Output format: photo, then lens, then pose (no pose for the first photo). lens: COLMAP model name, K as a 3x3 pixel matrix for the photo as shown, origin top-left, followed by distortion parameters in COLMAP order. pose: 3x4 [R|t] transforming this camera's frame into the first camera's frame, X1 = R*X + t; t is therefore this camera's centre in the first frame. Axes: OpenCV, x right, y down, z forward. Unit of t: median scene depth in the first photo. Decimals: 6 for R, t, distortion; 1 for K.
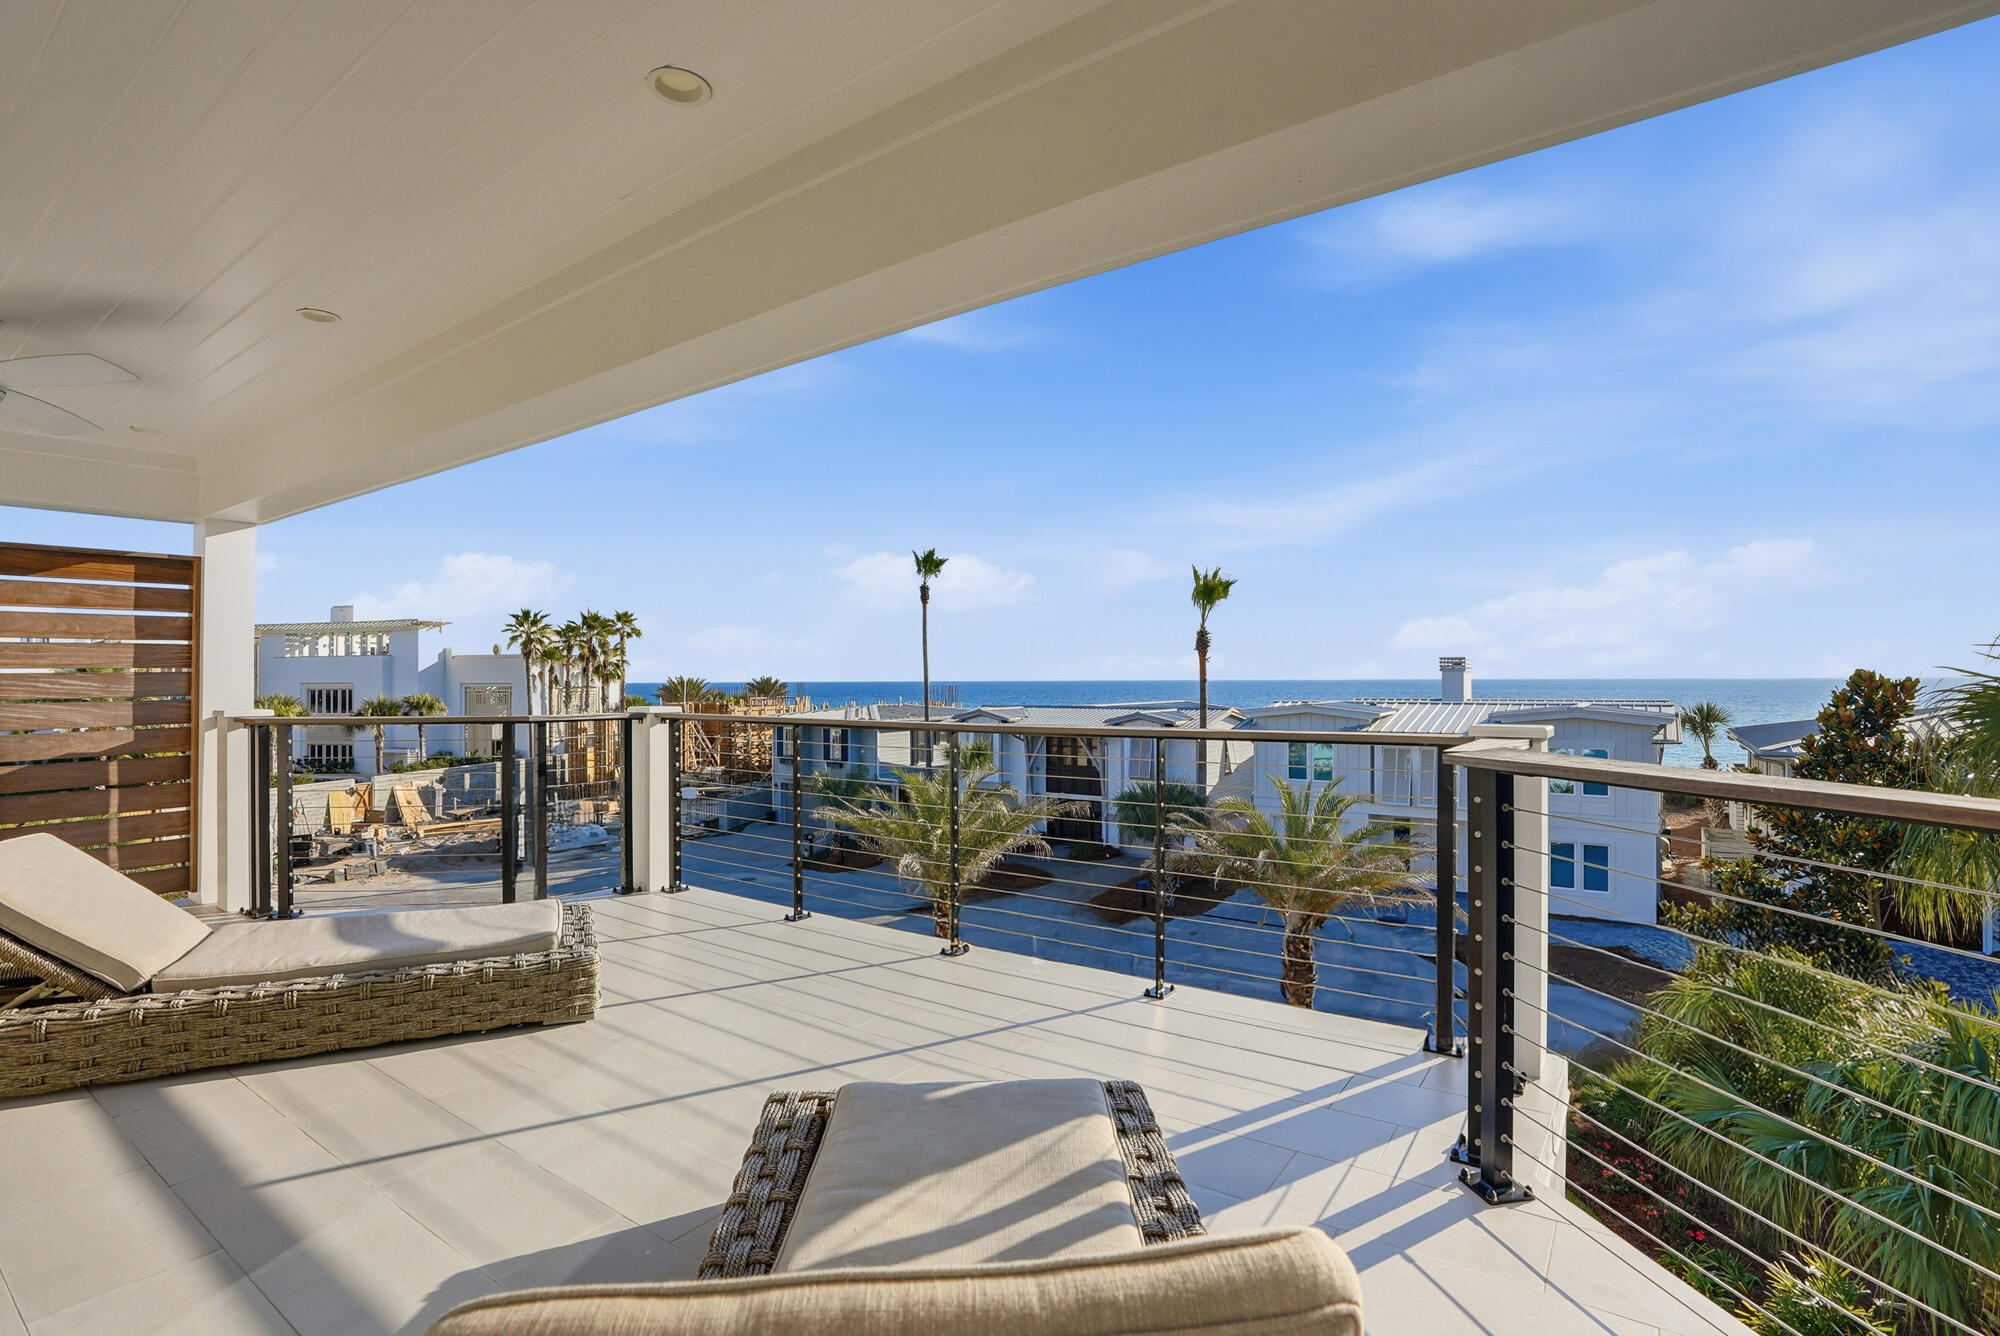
lens RADIAL K [[930.9, 0, 1013.5], [0, 930.9, 617.6], [0, 0, 1]] dist [-0.074611, -0.000321]
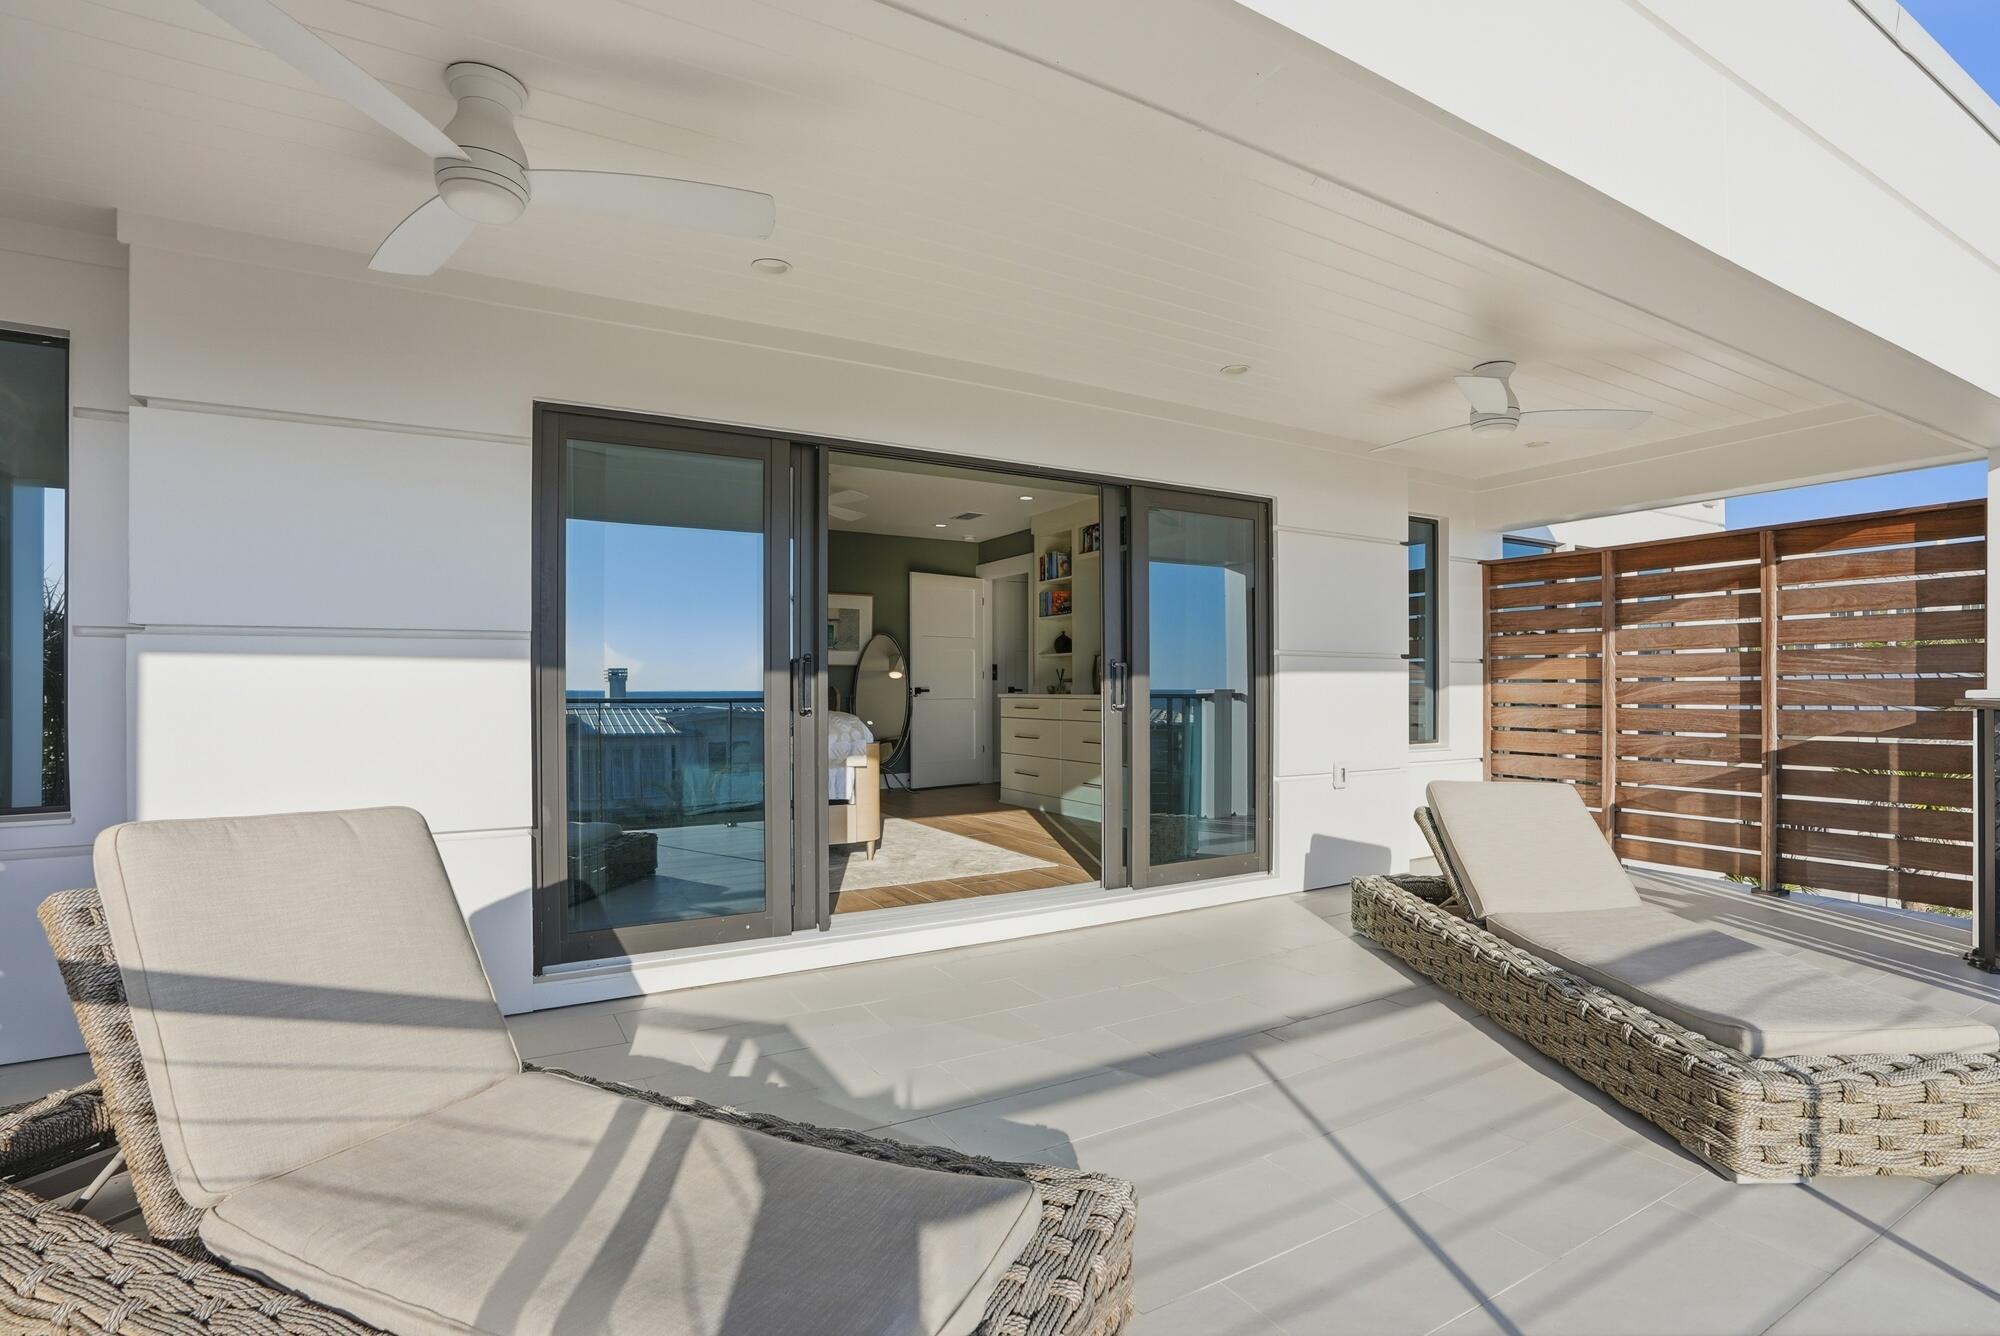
lens RADIAL K [[936.9, 0, 998.2], [0, 936.9, 667.0], [0, 0, 1]] dist [-0.064117, 0.027553]
pose [[-0.435997, -0.000705, -0.899948, 0.200893], [0.059407, 0.997796, -0.029563, 0.056629], [0.897985, -0.066352, -0.434995, 0.560317]]
